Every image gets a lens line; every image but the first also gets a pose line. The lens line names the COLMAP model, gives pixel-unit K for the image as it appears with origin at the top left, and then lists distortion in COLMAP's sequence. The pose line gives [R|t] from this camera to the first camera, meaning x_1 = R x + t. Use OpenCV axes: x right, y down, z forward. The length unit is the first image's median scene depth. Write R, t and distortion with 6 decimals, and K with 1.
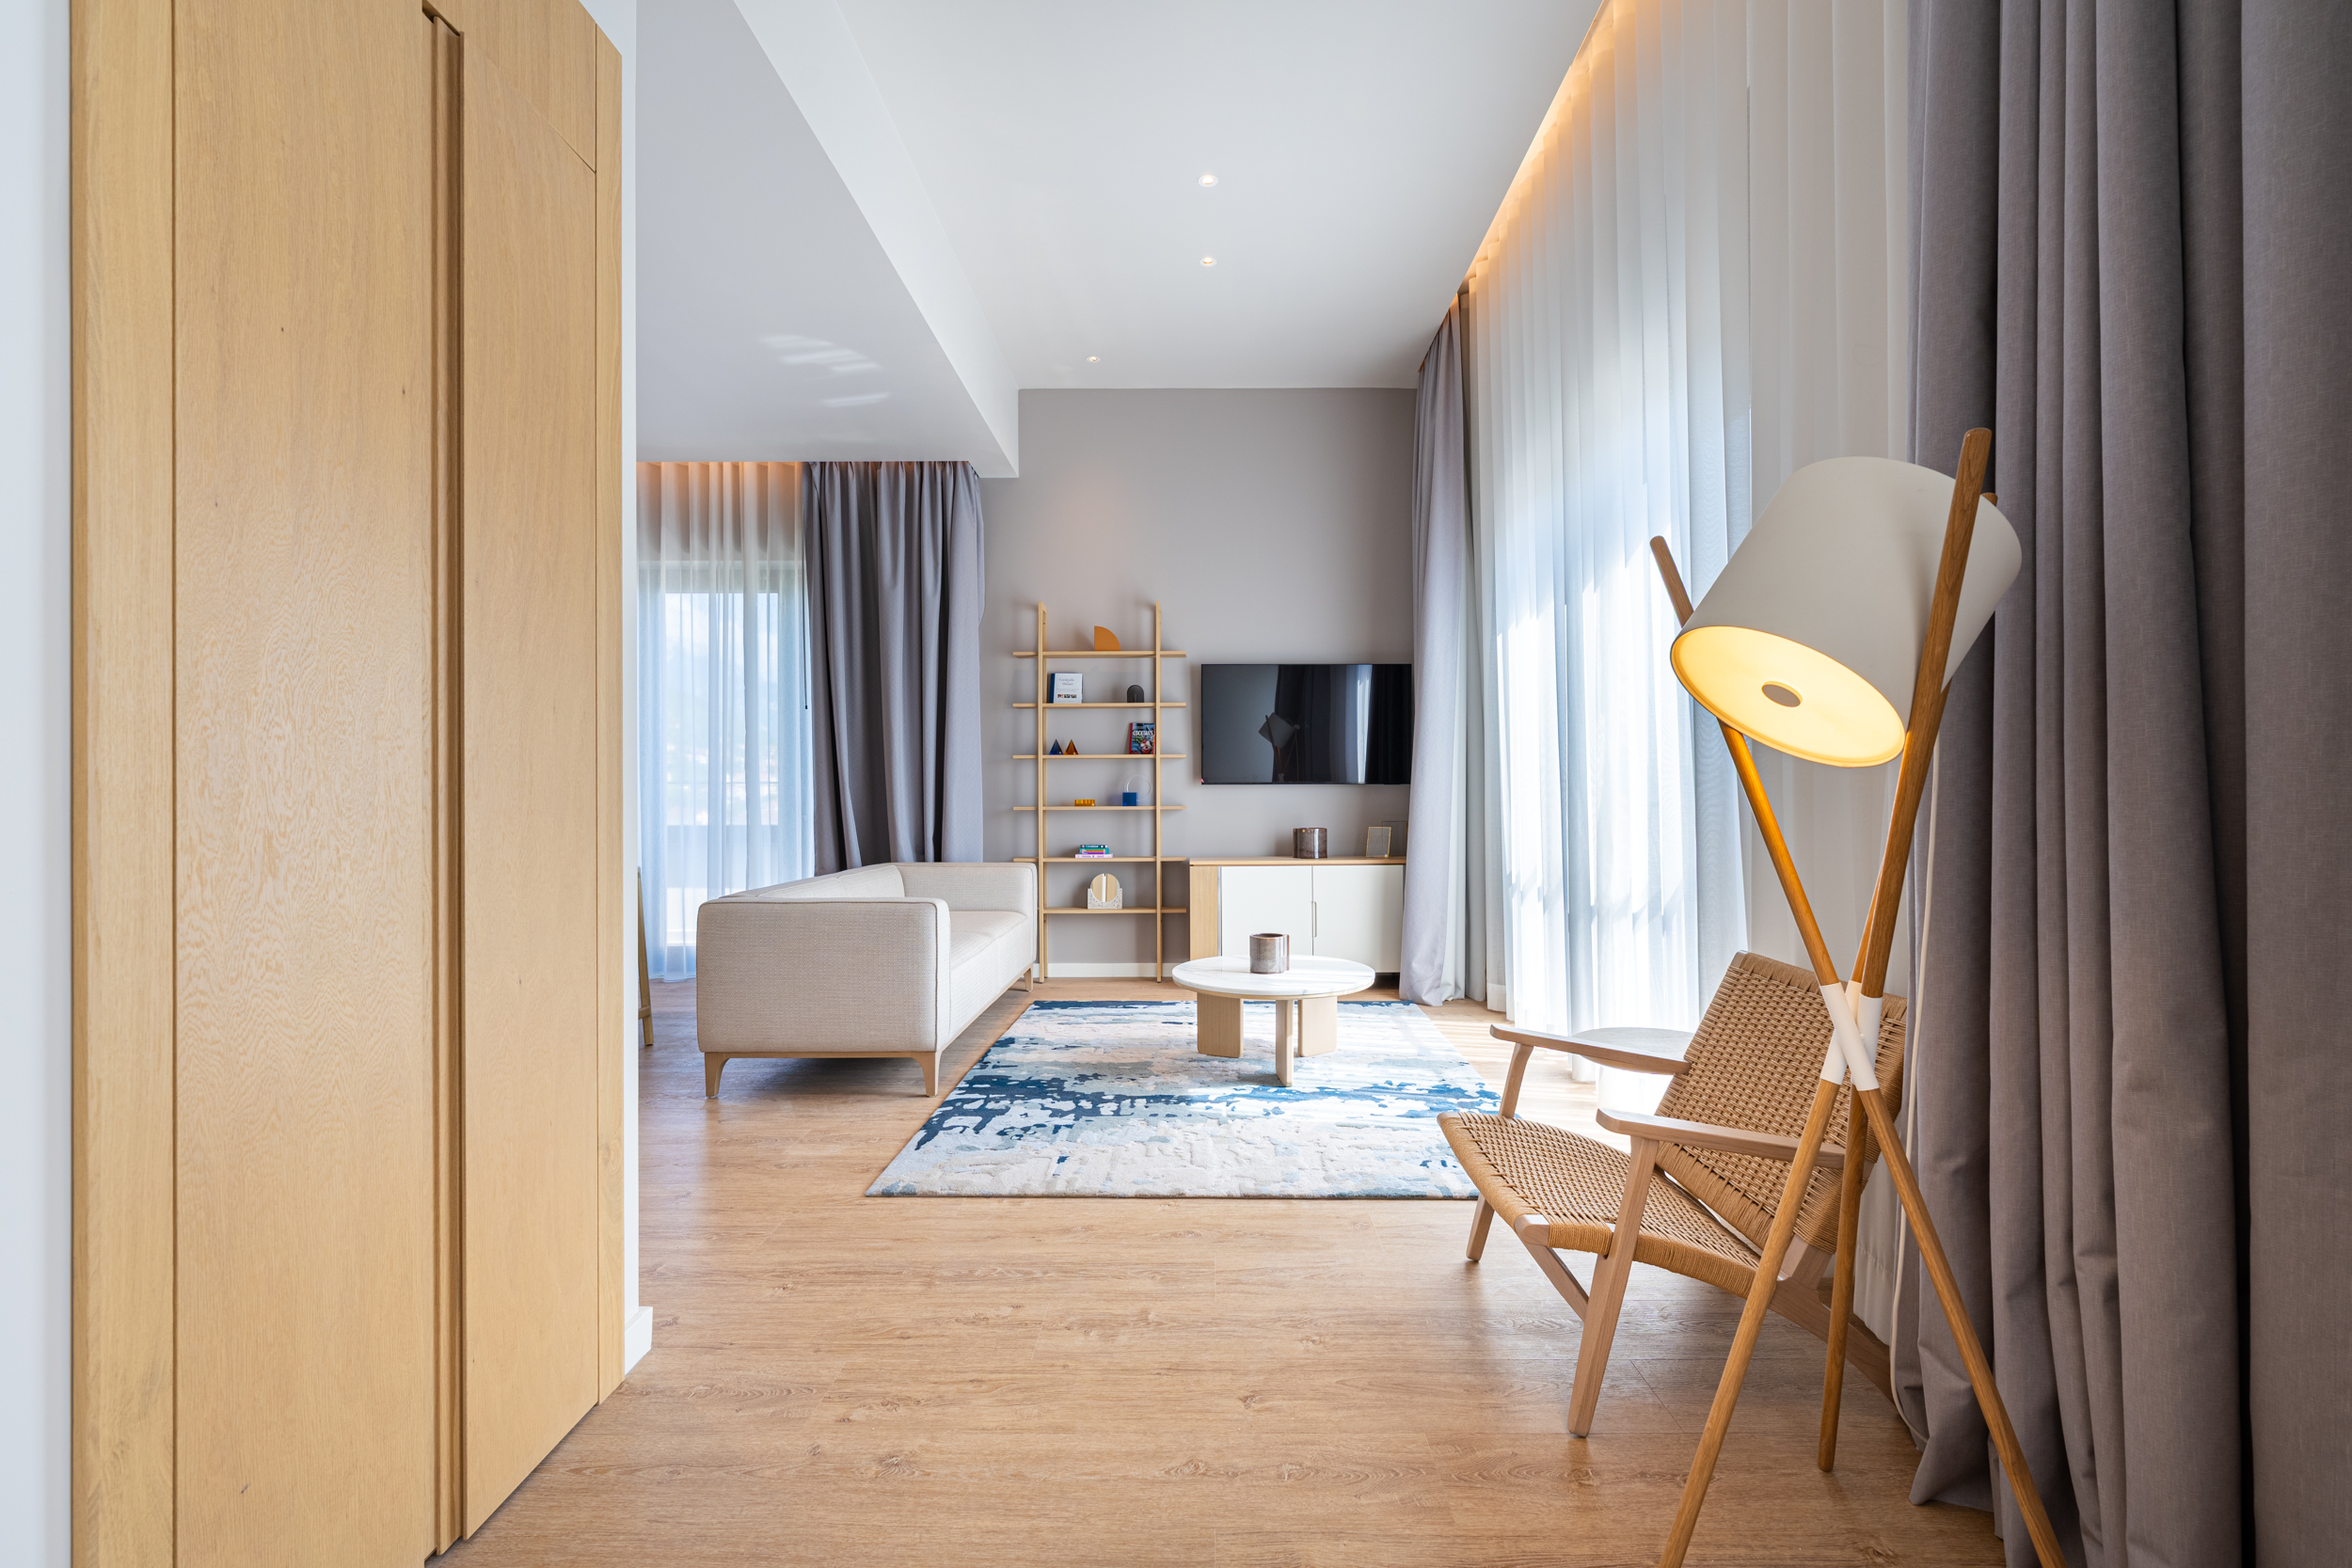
lens RADIAL K [[944.6, 0, 1180.3], [0, 944.6, 792.6], [0, 0, 1]] dist [0.004122, 0.000128]
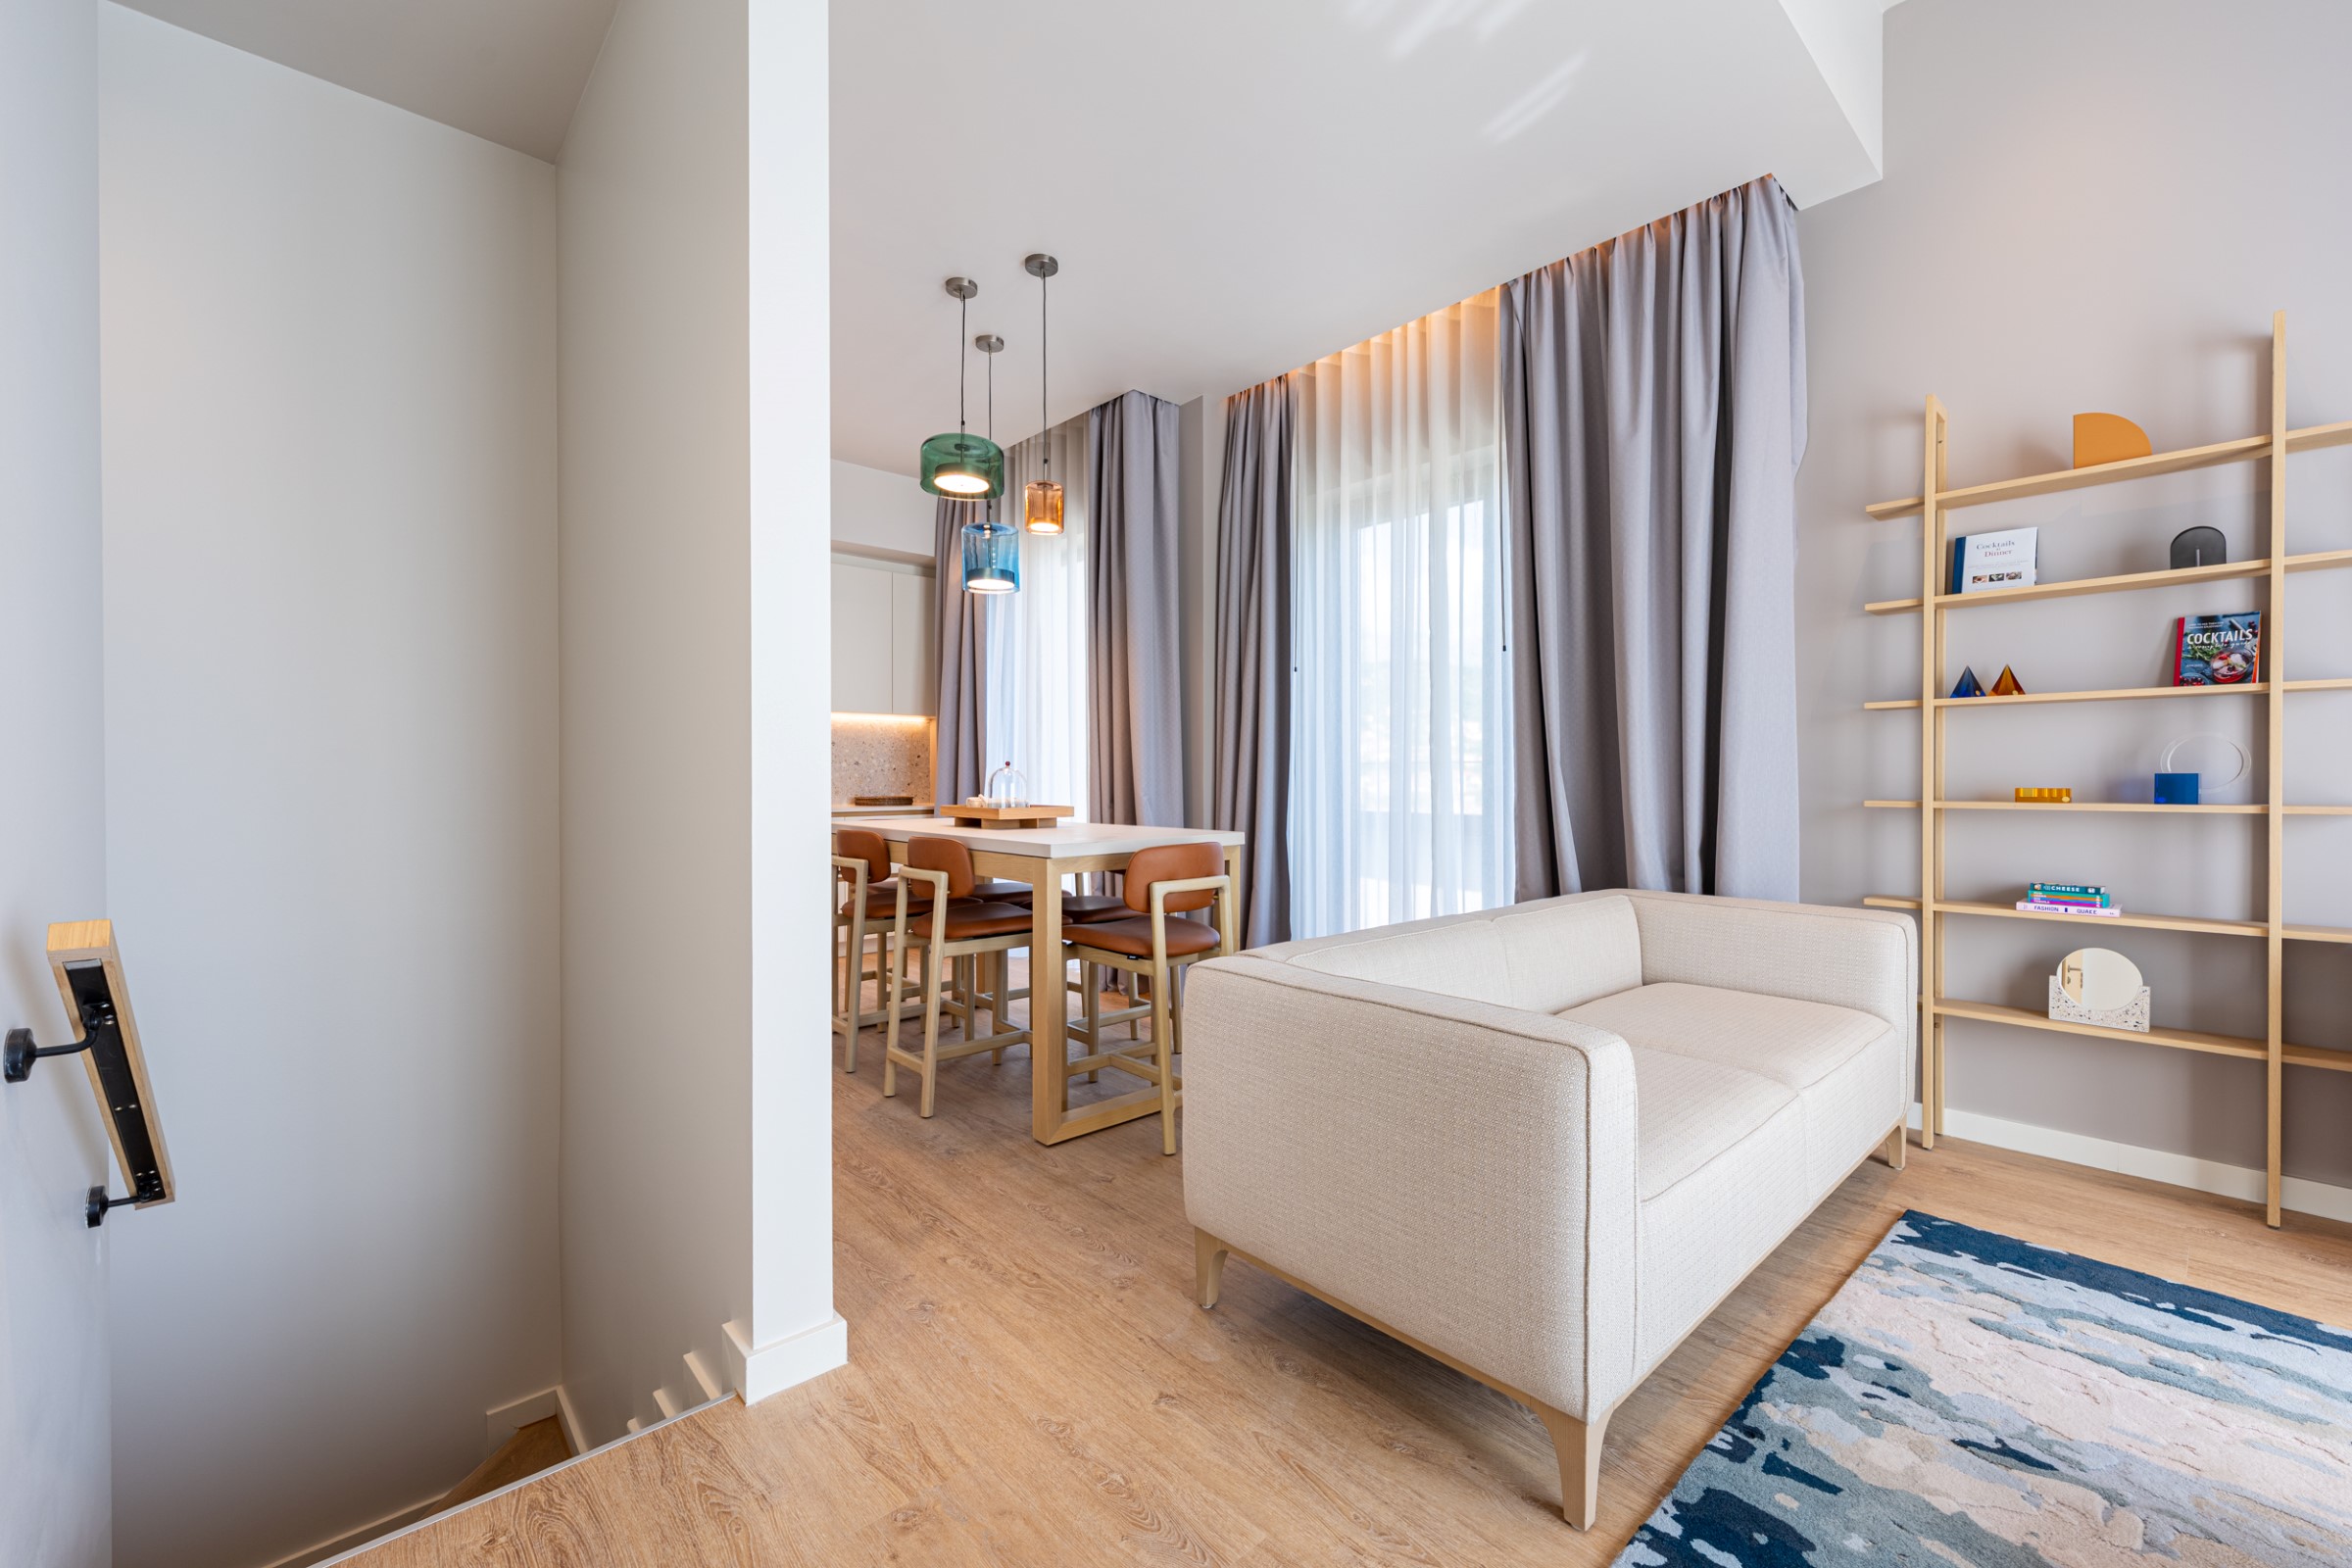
lens RADIAL K [[944.7, 0, 1231.8], [0, 944.7, 793.1], [0, 0, 1]] dist [0.004122, 0.000128]
pose [[0.705993, 0.008096, -0.708173, -0.051655], [0.001495, 0.999915, 0.012922, 0.002887], [0.708218, -0.010182, 0.705921, 0.376241]]
